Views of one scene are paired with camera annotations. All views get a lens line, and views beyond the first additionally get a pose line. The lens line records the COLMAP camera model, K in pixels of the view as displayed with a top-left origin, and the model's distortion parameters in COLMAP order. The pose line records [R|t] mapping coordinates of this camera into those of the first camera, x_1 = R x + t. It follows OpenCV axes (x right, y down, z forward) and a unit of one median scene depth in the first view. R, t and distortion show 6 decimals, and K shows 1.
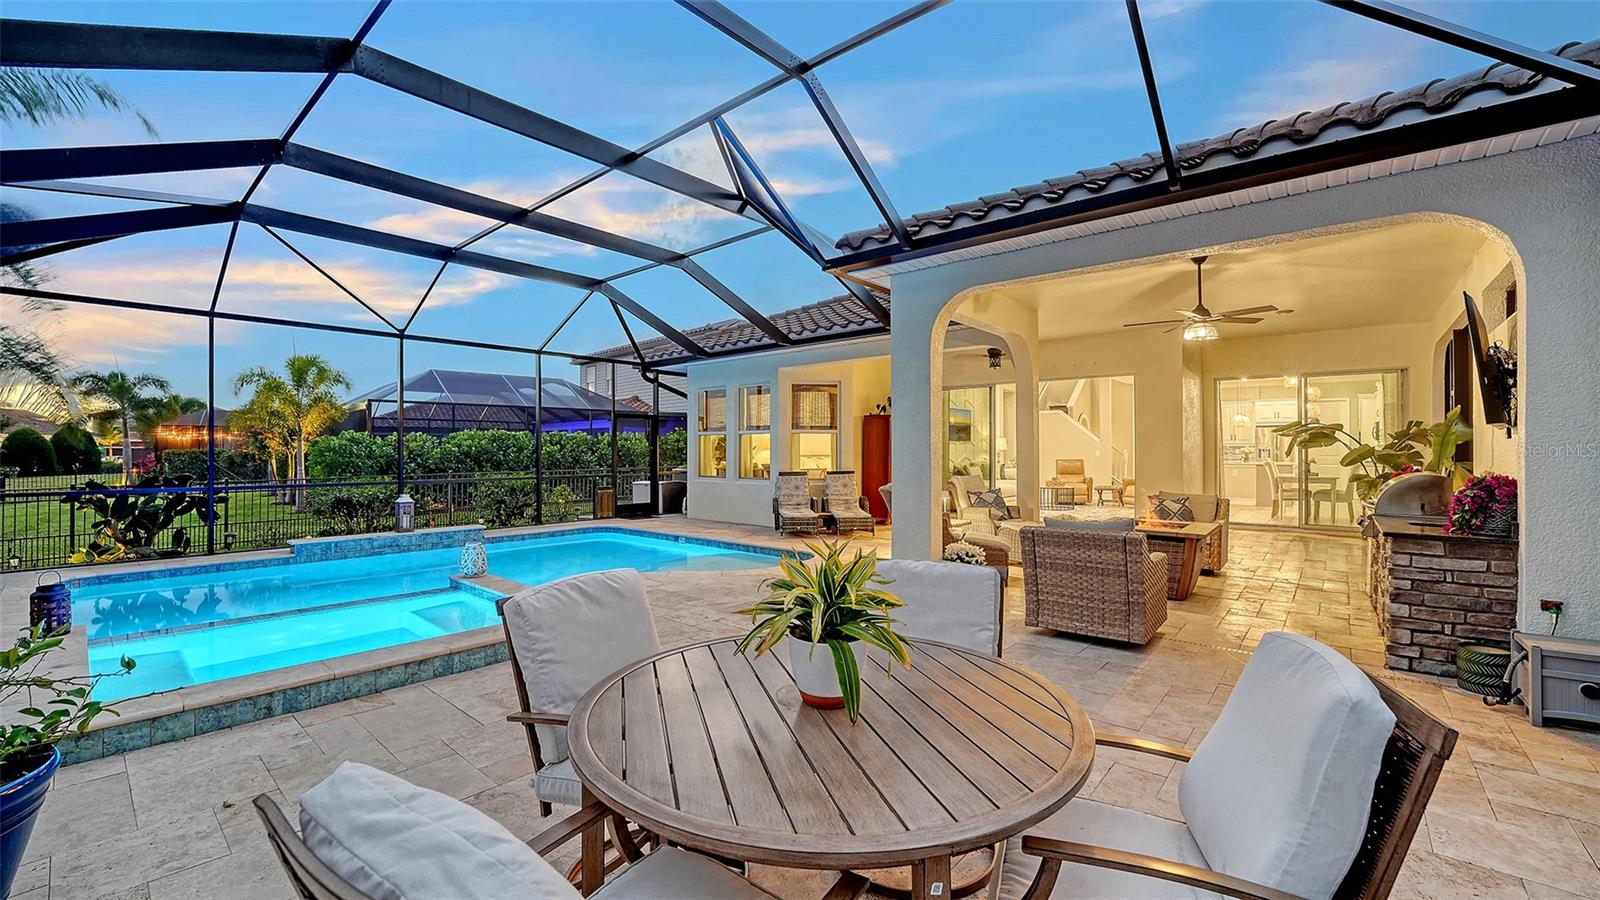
lens RADIAL K [[646.1, 0, 816.4], [0, 646.1, 443.9], [0, 0, 1]] dist [-0.031445, -0.000057]
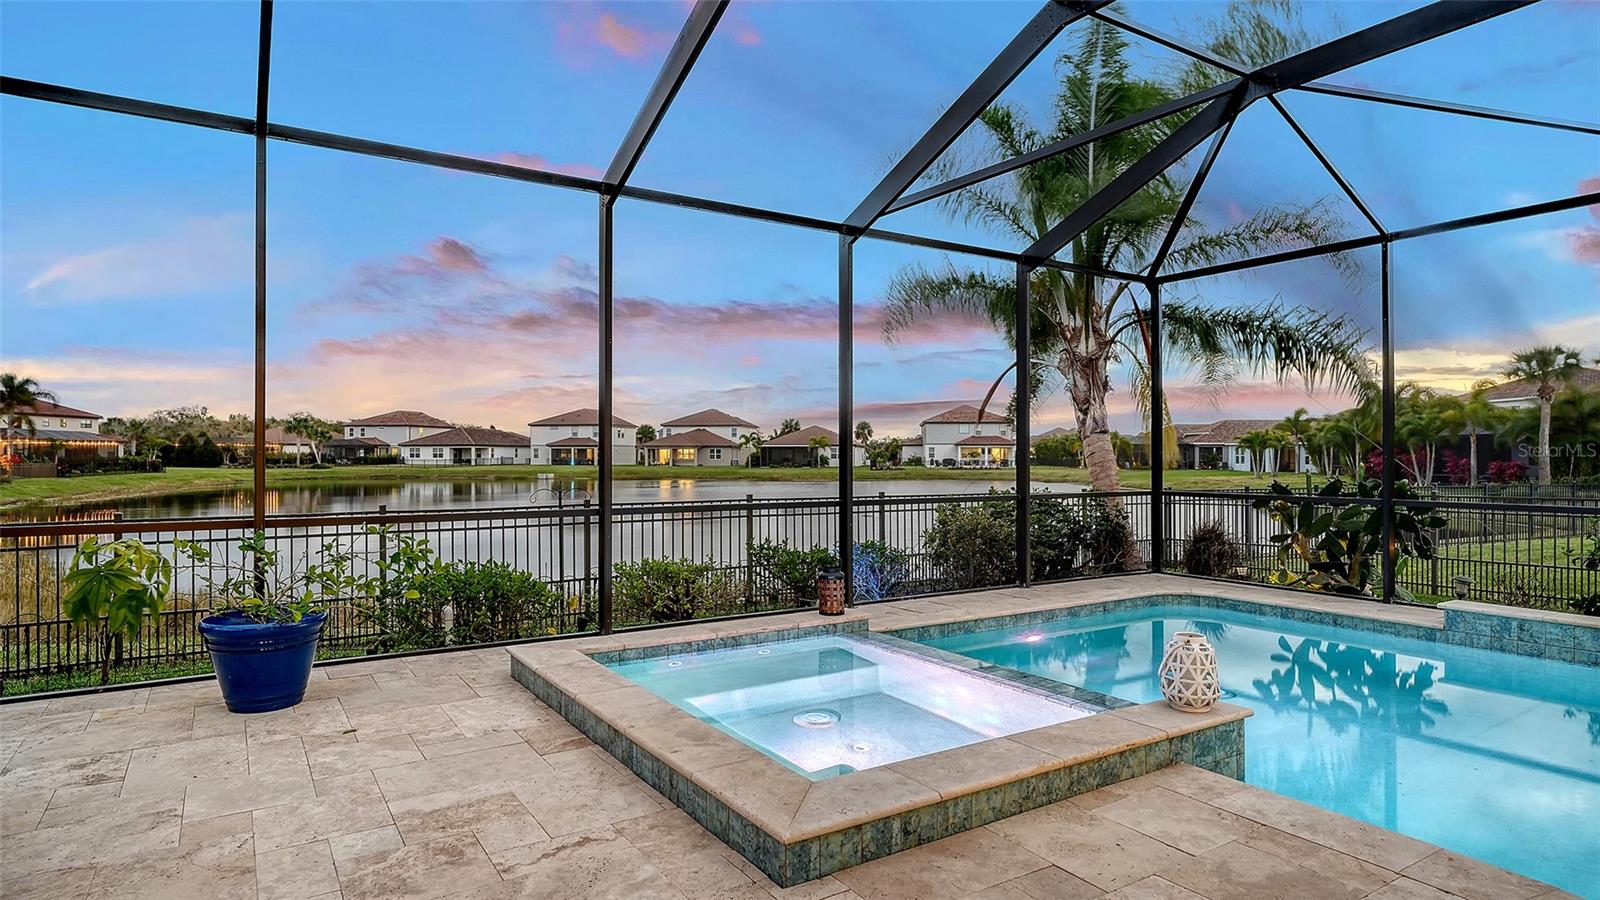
lens RADIAL K [[897.6, 0, 800.0], [0, 897.6, 450.0], [0, 0, 1]] dist [0.000003, 0.001295]
pose [[-0.306340, -0.004075, -0.951913, 0.305864], [0.005605, 0.999966, -0.006085, 0.045123], [0.951906, -0.007200, -0.306307, 1.724825]]
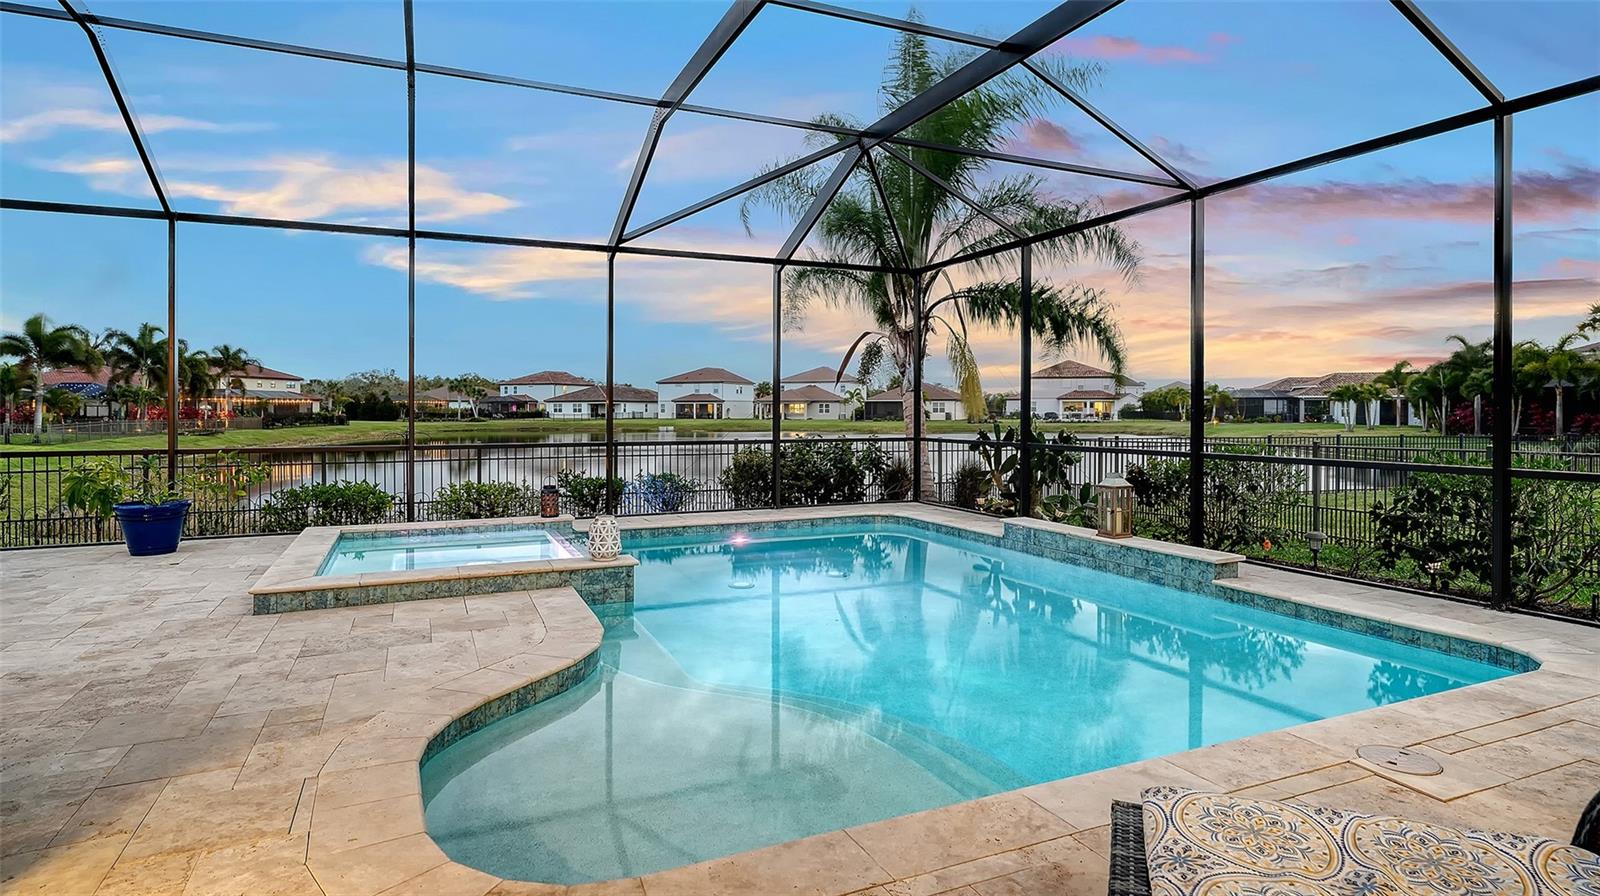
lens RADIAL K [[849.5, 0, 802.7], [0, 849.5, 401.5], [0, 0, 1]] dist [-0.000901, 0.000055]
pose [[-0.440181, -0.006033, -0.897889, 0.519859], [0.007921, 0.999912, -0.010602, 0.053035], [0.897874, -0.011779, -0.440094, 3.044370]]
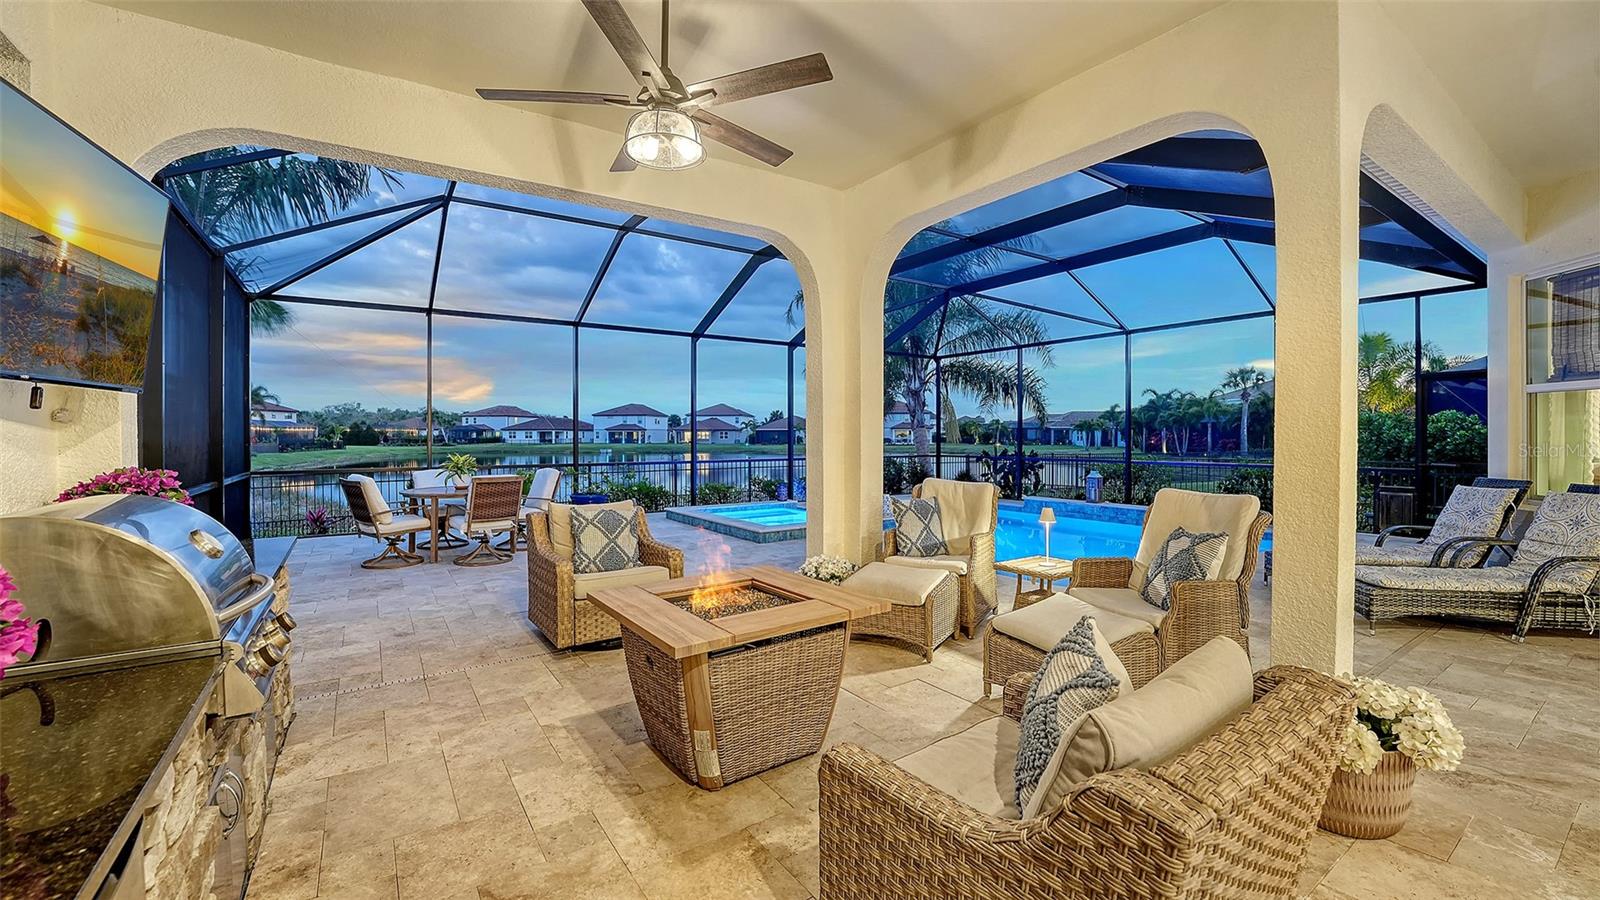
lens RADIAL K [[646.1, 0, 816.4], [0, 646.1, 443.9], [0, 0, 1]] dist [-0.031445, -0.000057]
pose [[-0.258673, 0.014489, -0.965856, 1.773840], [0.007942, 0.999886, 0.012873, 0.025501], [0.965932, -0.004341, -0.258758, 2.278536]]
